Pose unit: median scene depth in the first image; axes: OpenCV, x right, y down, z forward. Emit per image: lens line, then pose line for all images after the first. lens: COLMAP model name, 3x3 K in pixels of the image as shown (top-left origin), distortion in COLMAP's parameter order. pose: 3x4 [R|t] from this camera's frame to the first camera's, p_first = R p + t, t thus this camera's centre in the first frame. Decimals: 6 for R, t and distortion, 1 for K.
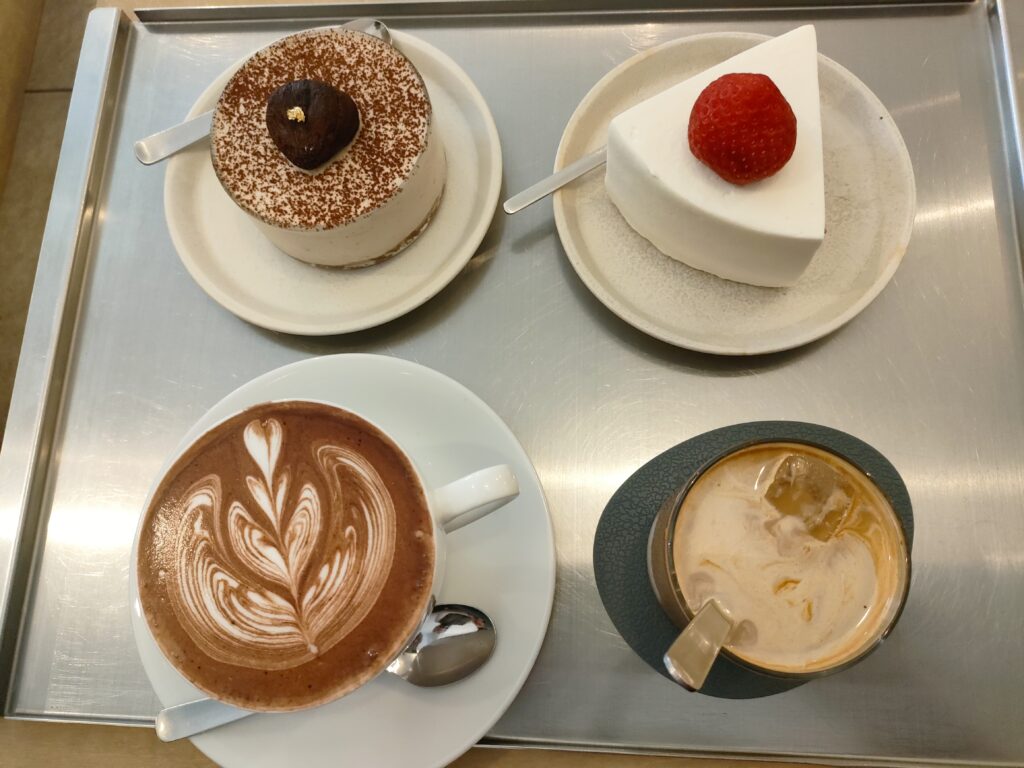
lens RADIAL K [[781.9, 0, 501.6], [0, 781.9, 384.6], [0, 0, 1]] dist [-0.002013, -0.008084]
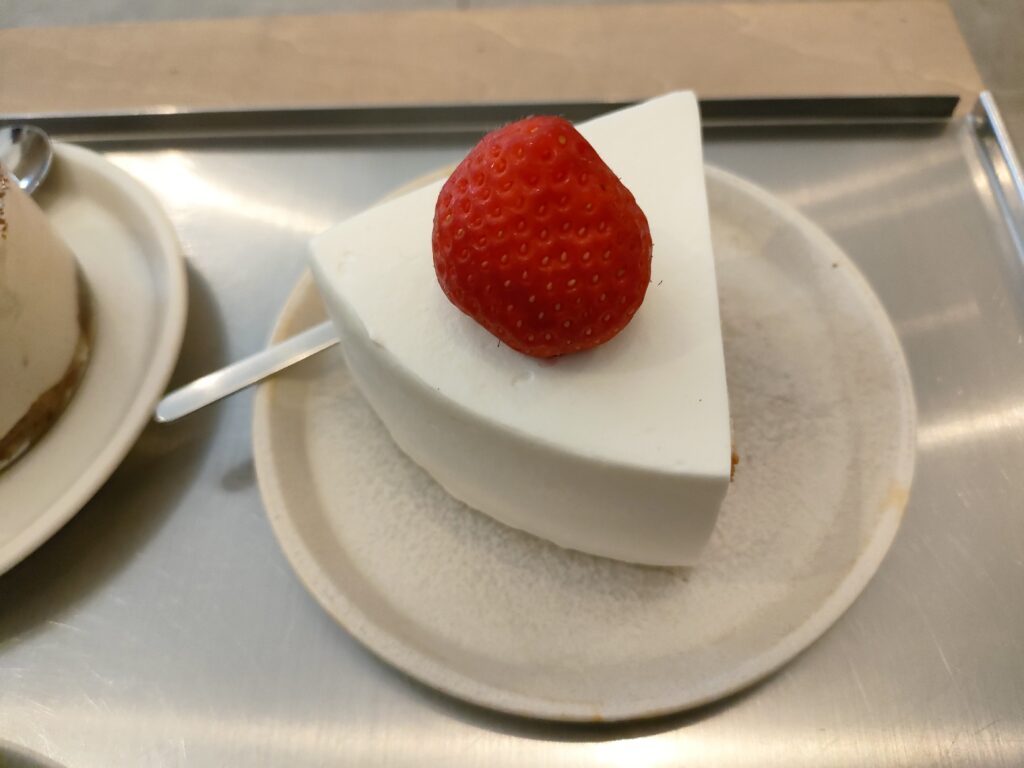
lens RADIAL K [[781.9, 0, 517.6], [0, 781.9, 377.5], [0, 0, 1]] dist [-0.002013, -0.008084]
pose [[0.999517, 0.009270, 0.029646, 0.236251], [-0.000358, 0.957802, -0.287428, -0.095509], [-0.031059, 0.287279, 0.957343, 0.478459]]
